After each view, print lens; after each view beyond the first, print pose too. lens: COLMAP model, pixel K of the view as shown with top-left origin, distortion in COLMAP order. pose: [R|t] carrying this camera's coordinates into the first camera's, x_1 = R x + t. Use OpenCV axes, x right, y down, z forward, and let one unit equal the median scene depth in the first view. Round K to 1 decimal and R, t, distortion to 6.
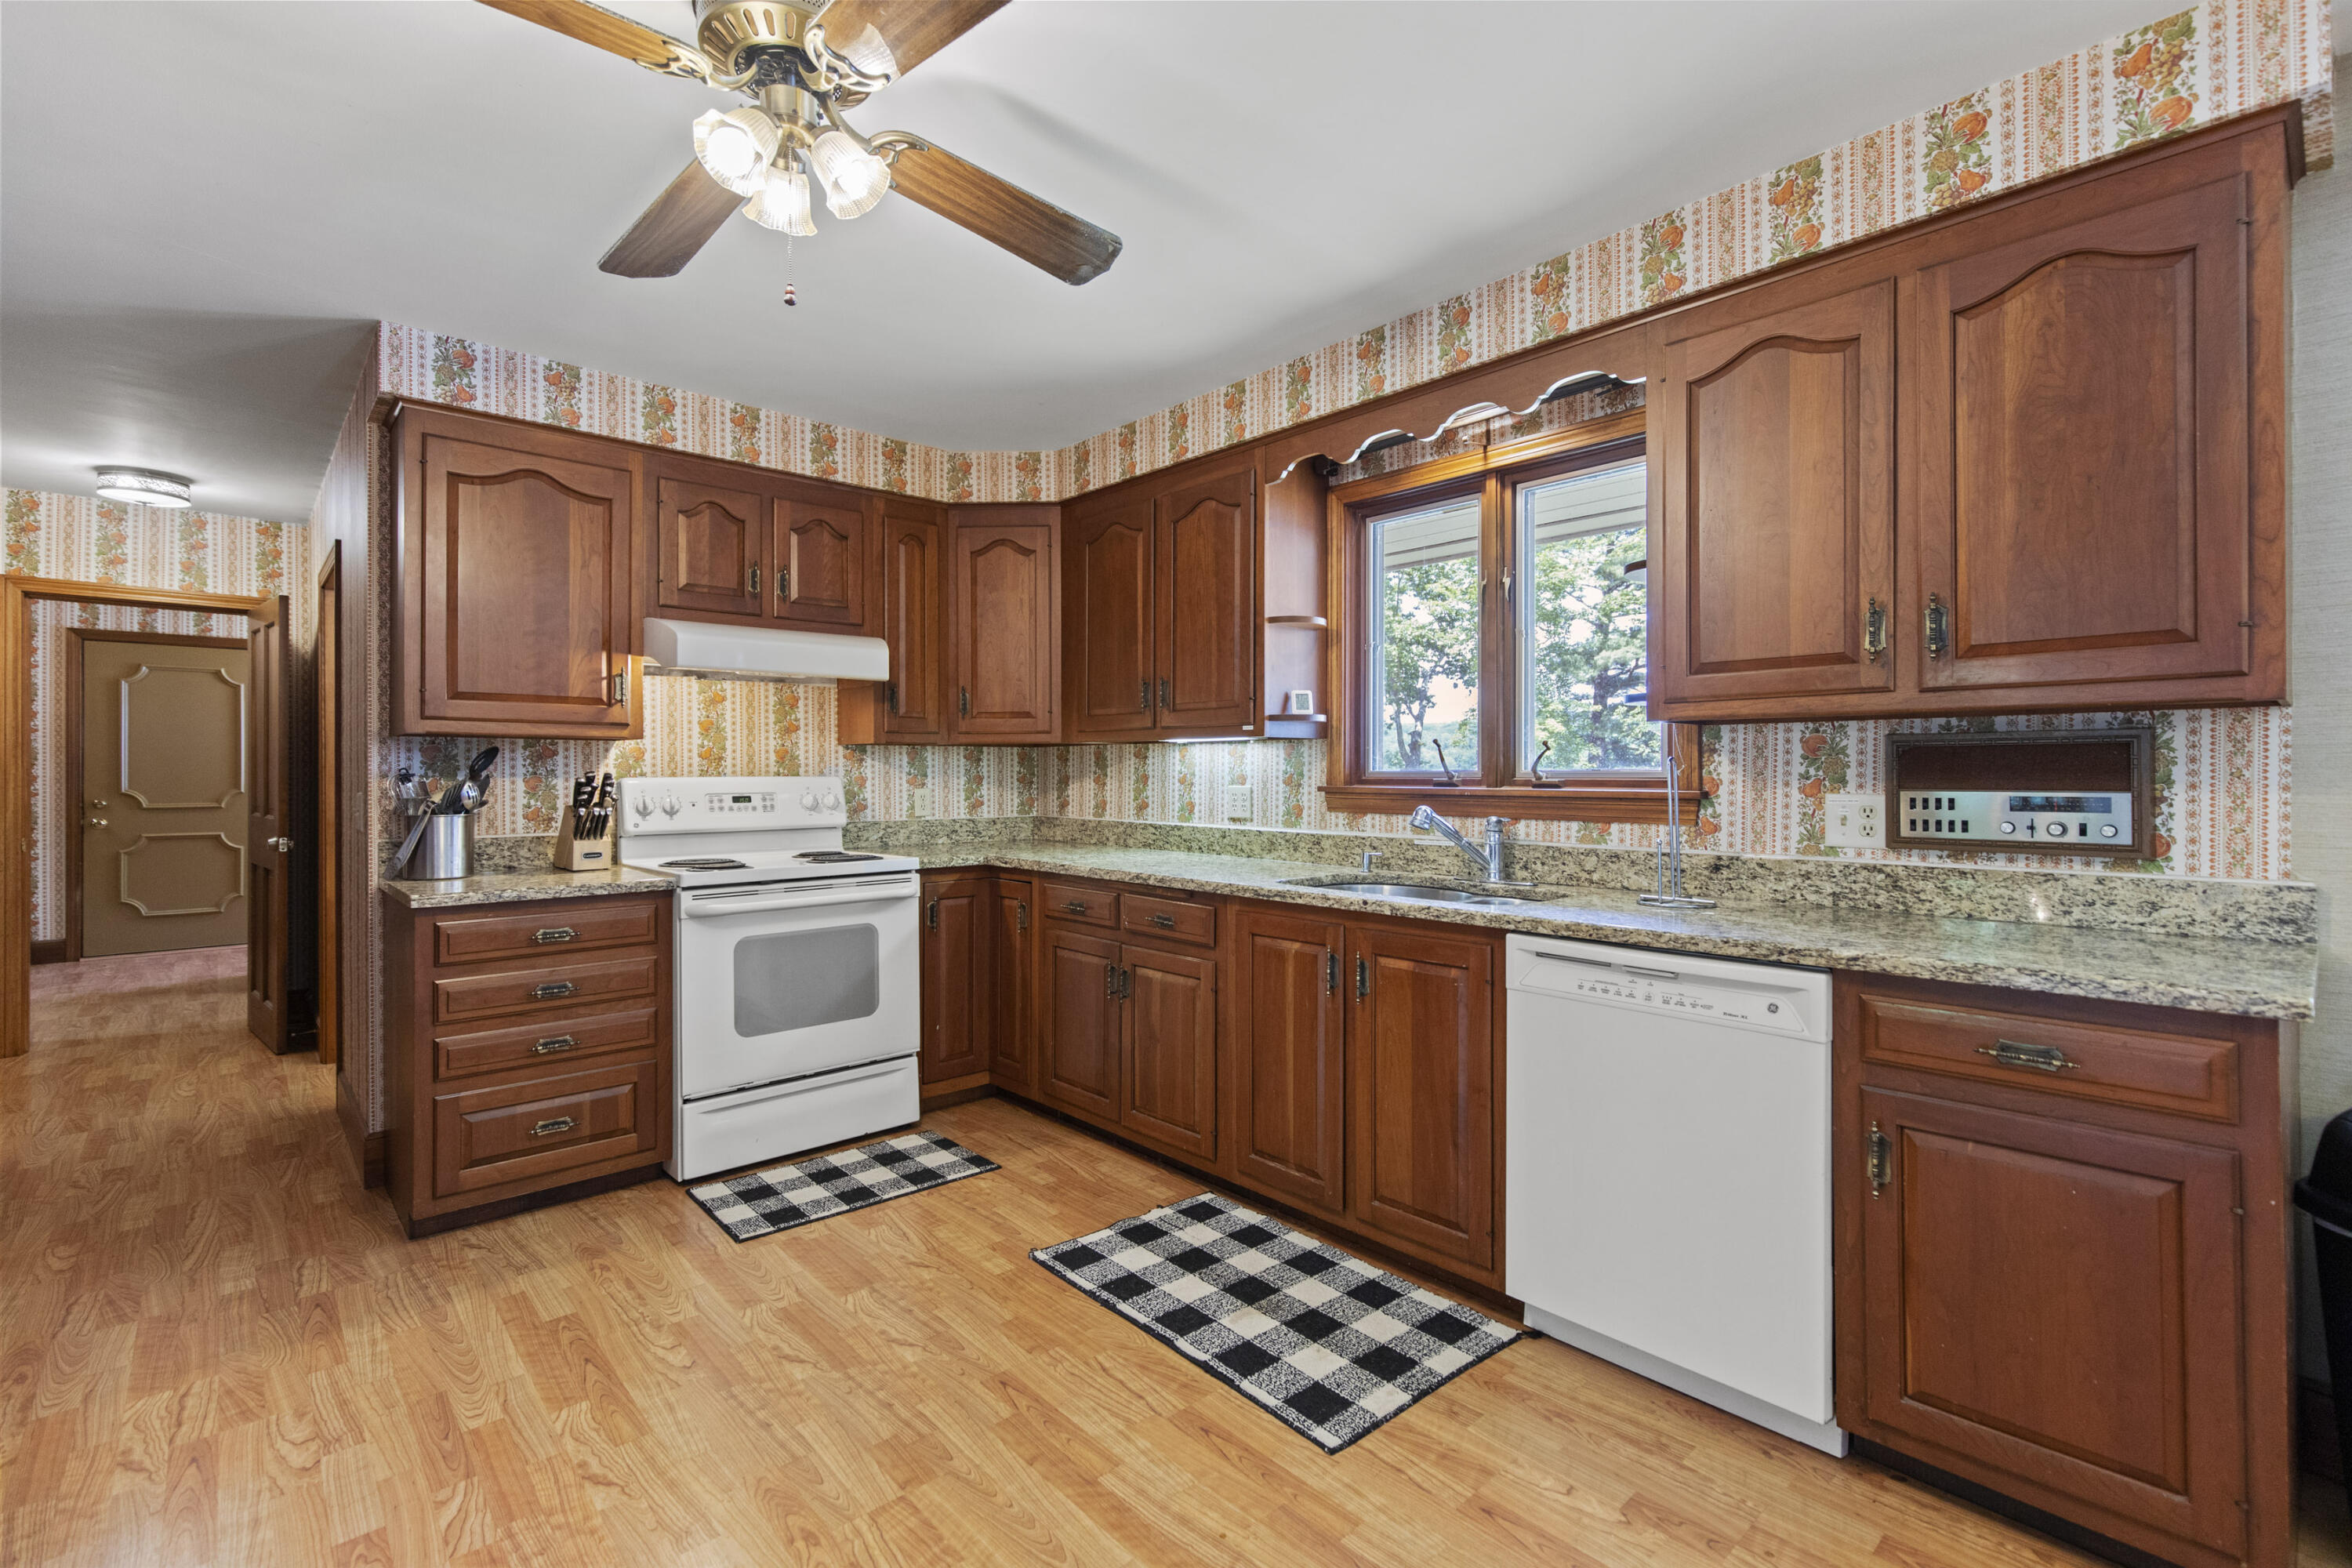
lens RADIAL K [[1044.2, 0, 1182.0], [0, 1044.2, 775.5], [0, 0, 1]] dist [-0.001088, 0.000124]
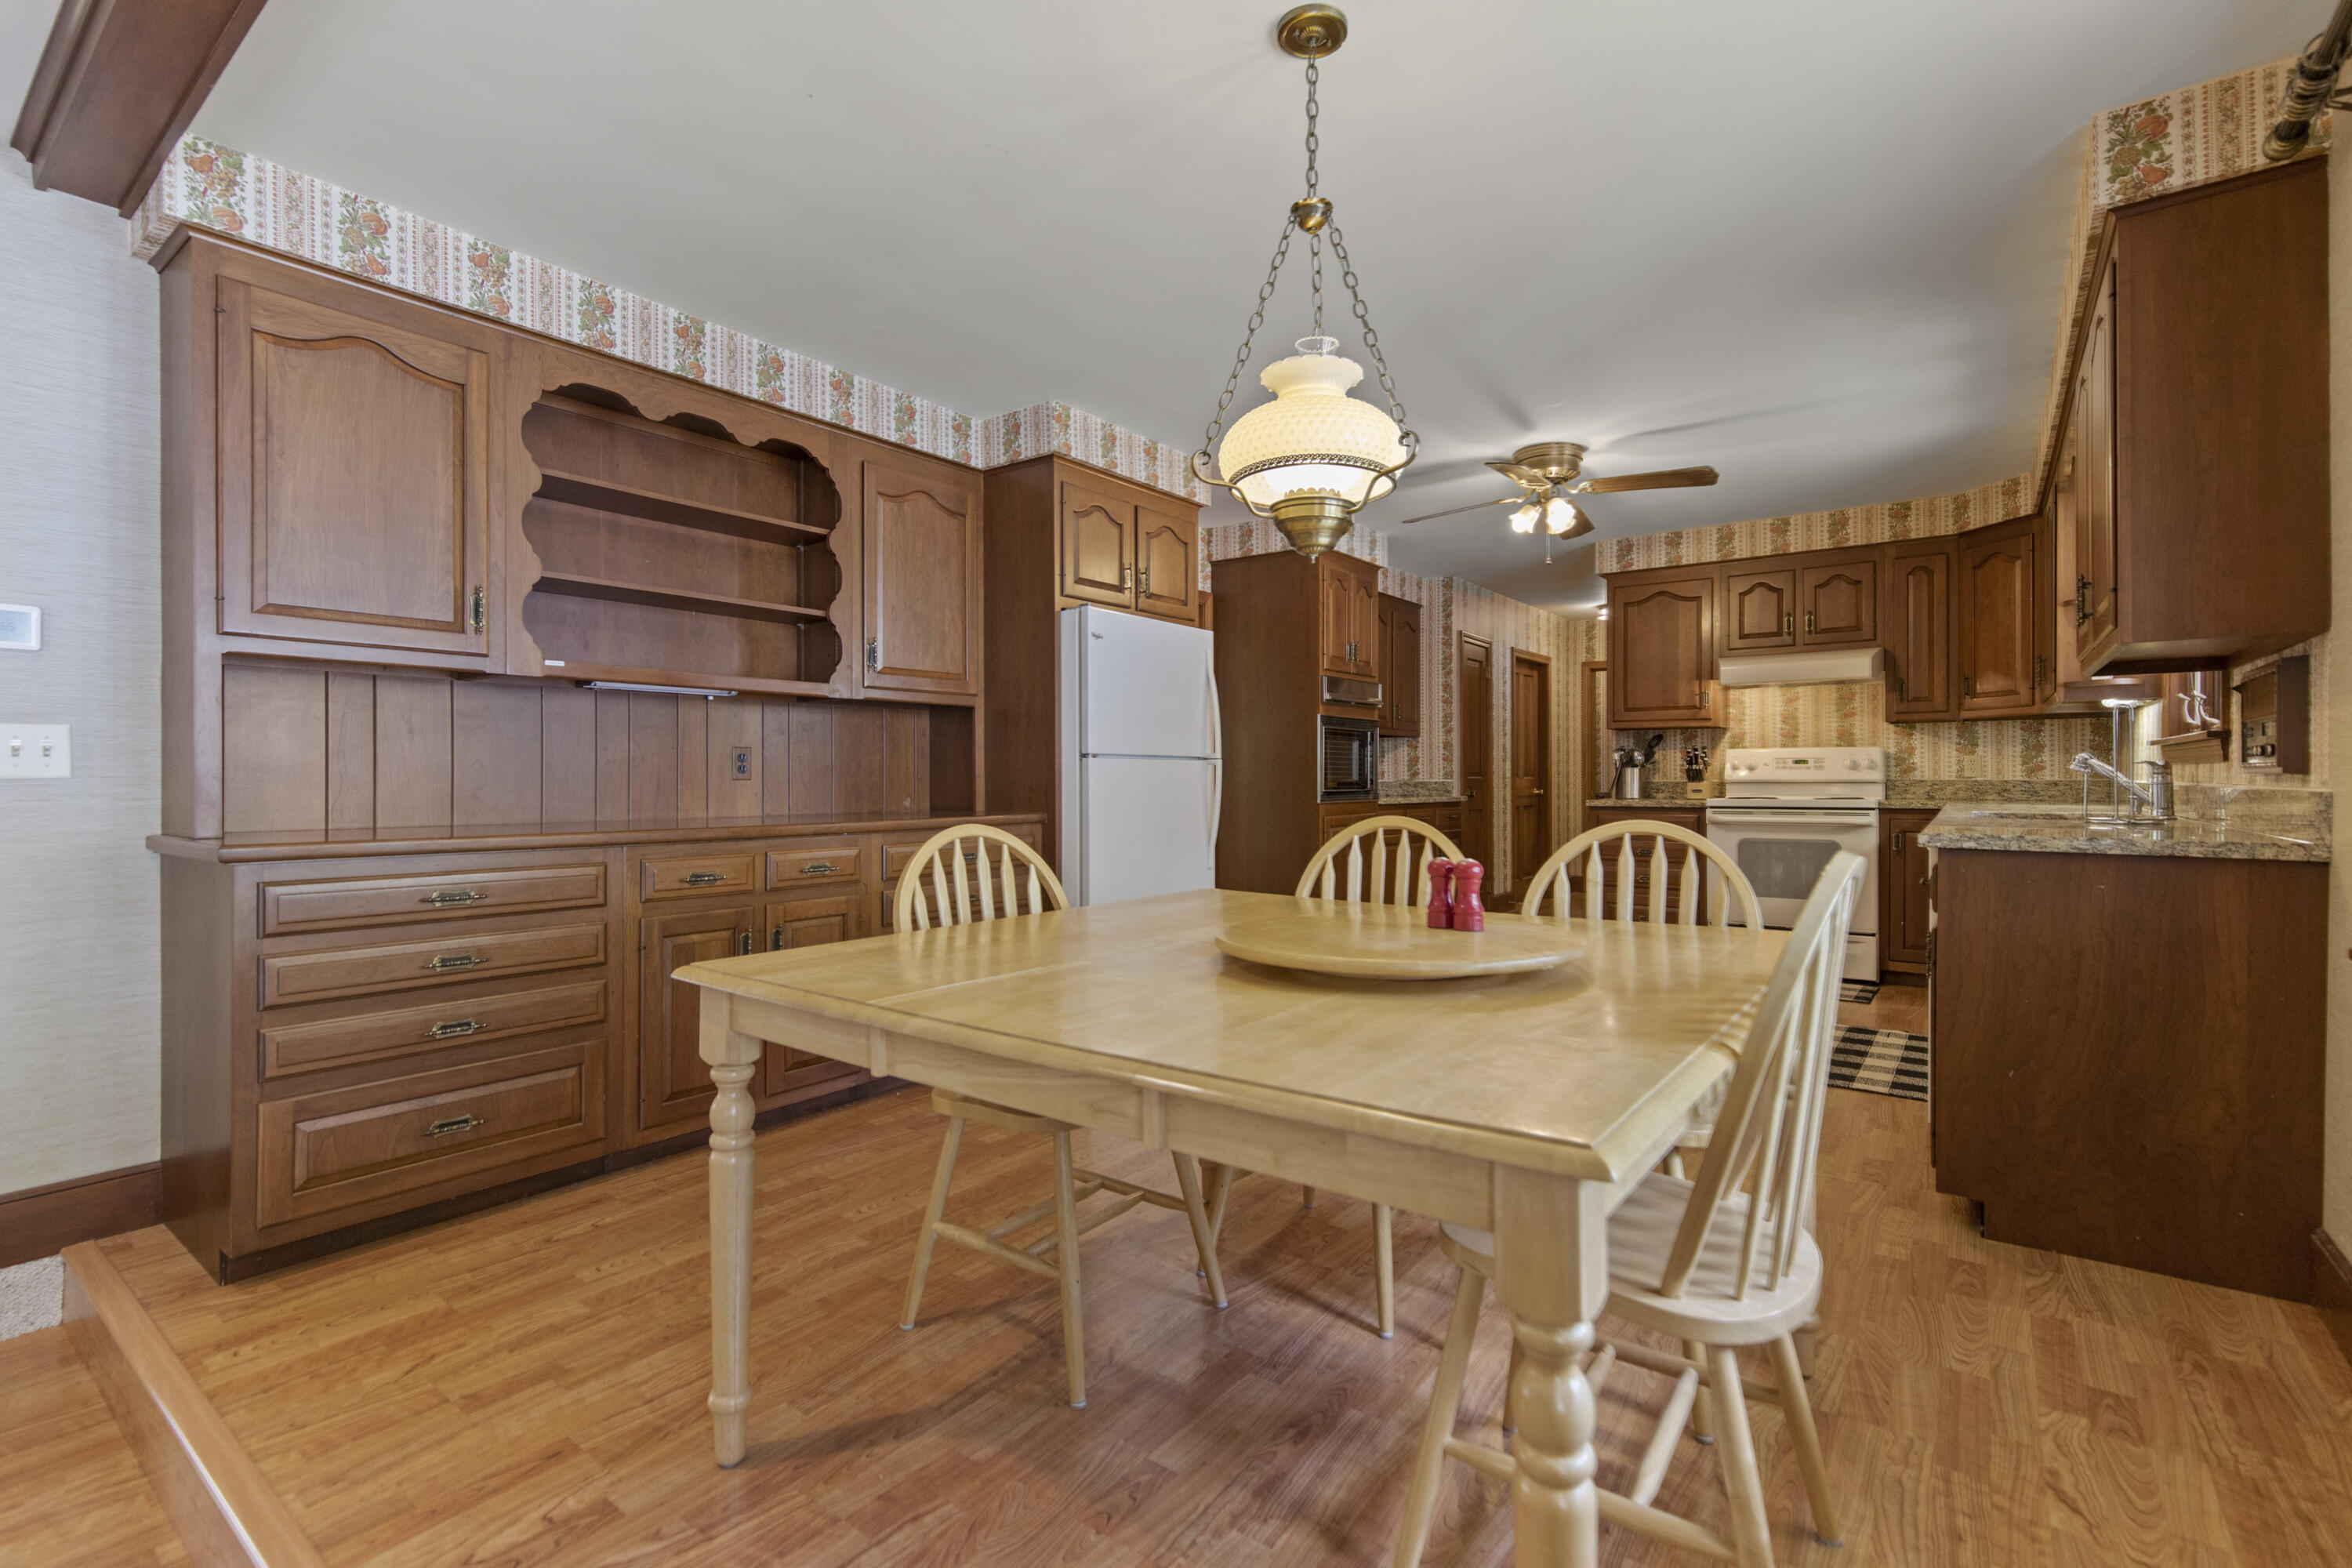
lens RADIAL K [[1044.2, 0, 1182.0], [0, 1044.2, 775.5], [0, 0, 1]] dist [-0.001088, 0.000124]
pose [[0.162138, 0.000196, -0.986768, 0.967295], [-0.002877, 0.999996, -0.000275, 0.045999], [0.986764, 0.002883, 0.162138, -0.170621]]
